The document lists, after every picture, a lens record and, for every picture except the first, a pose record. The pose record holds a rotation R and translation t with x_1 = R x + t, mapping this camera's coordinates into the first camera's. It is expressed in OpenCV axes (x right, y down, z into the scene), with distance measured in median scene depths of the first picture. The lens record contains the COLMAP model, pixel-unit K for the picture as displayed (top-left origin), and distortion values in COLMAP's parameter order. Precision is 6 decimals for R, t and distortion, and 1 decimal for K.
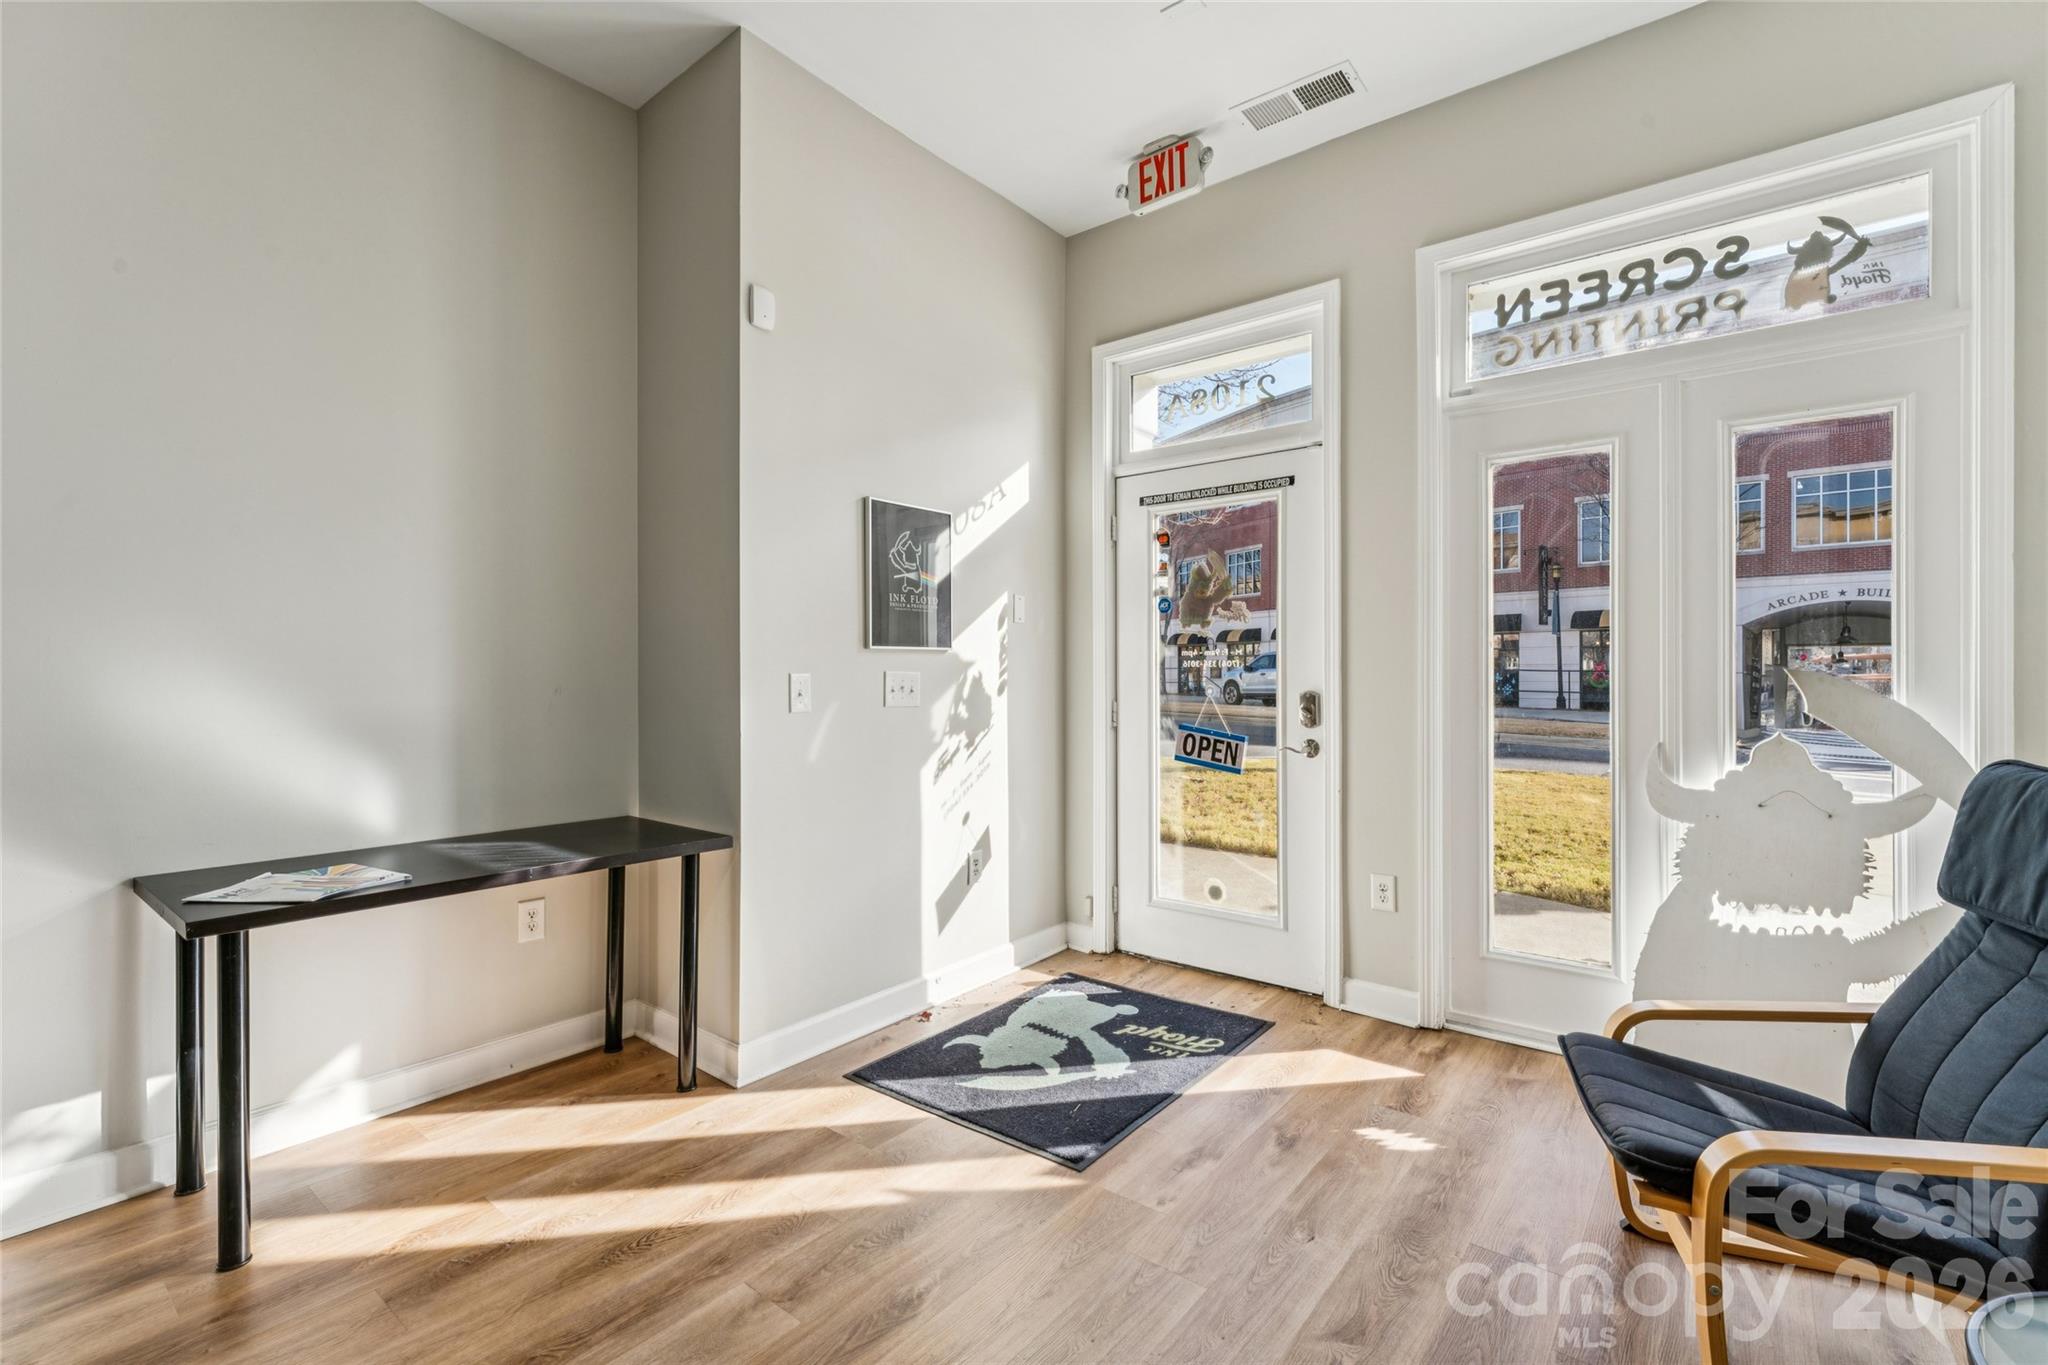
lens RADIAL K [[906.4, 0, 1024.0], [0, 906.4, 682.5], [0, 0, 1]] dist [-0.000608, -0.000052]
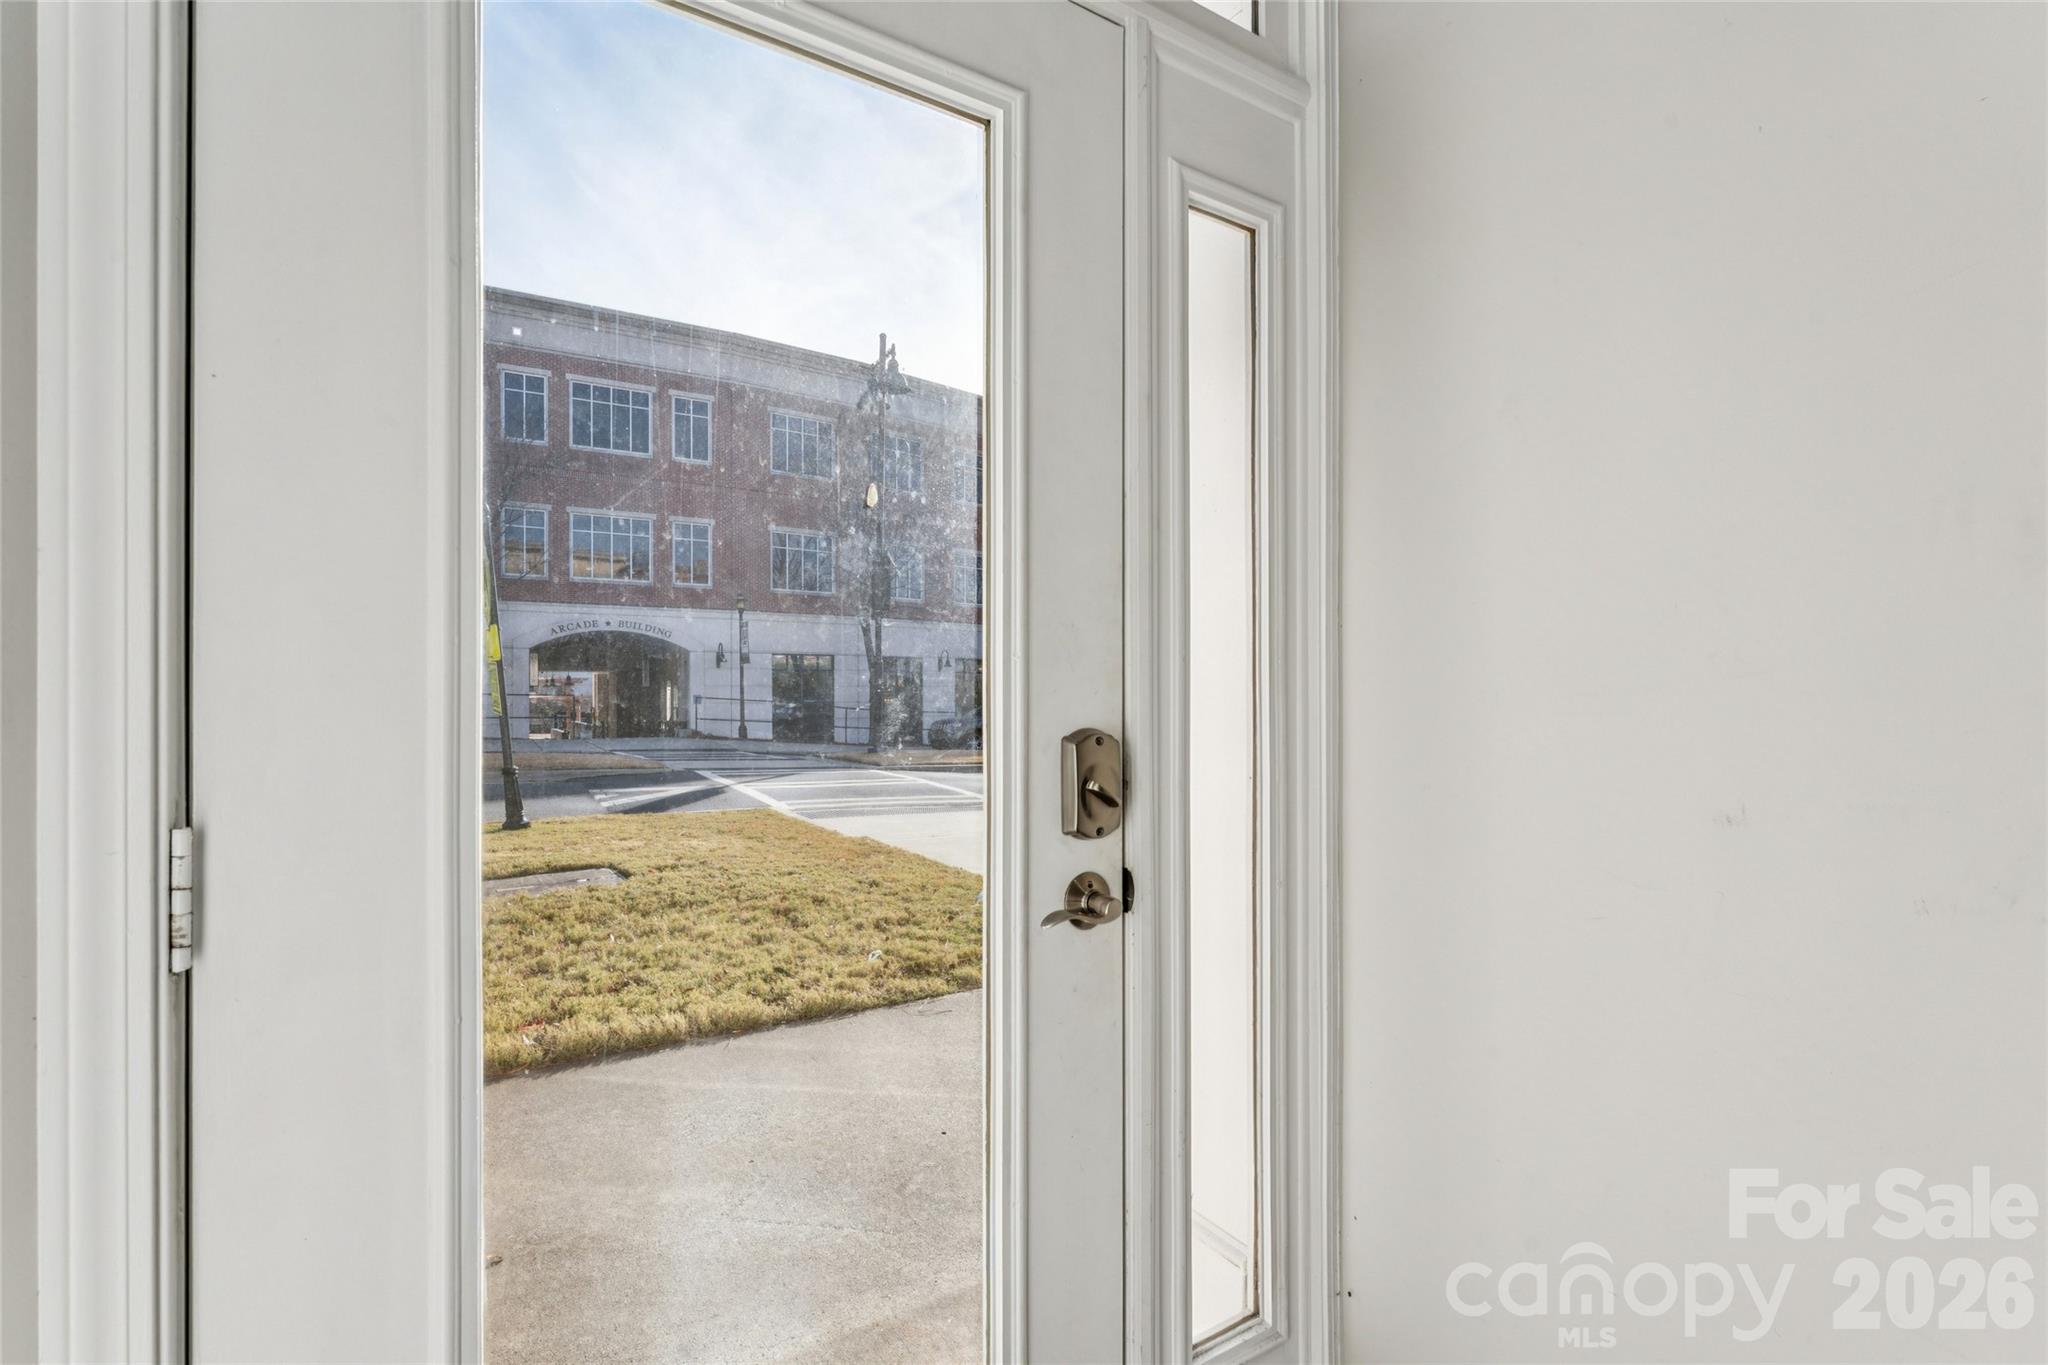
lens RADIAL K [[951.5, 0, 1024.0], [0, 951.5, 682.5], [0, 0, 1]] dist [0.000217, 0.000045]
pose [[0.308334, 0.014207, 0.951172, -0.052082], [0.007638, 0.999819, -0.017410, -0.002002], [-0.951248, 0.012633, 0.308169, 0.151130]]
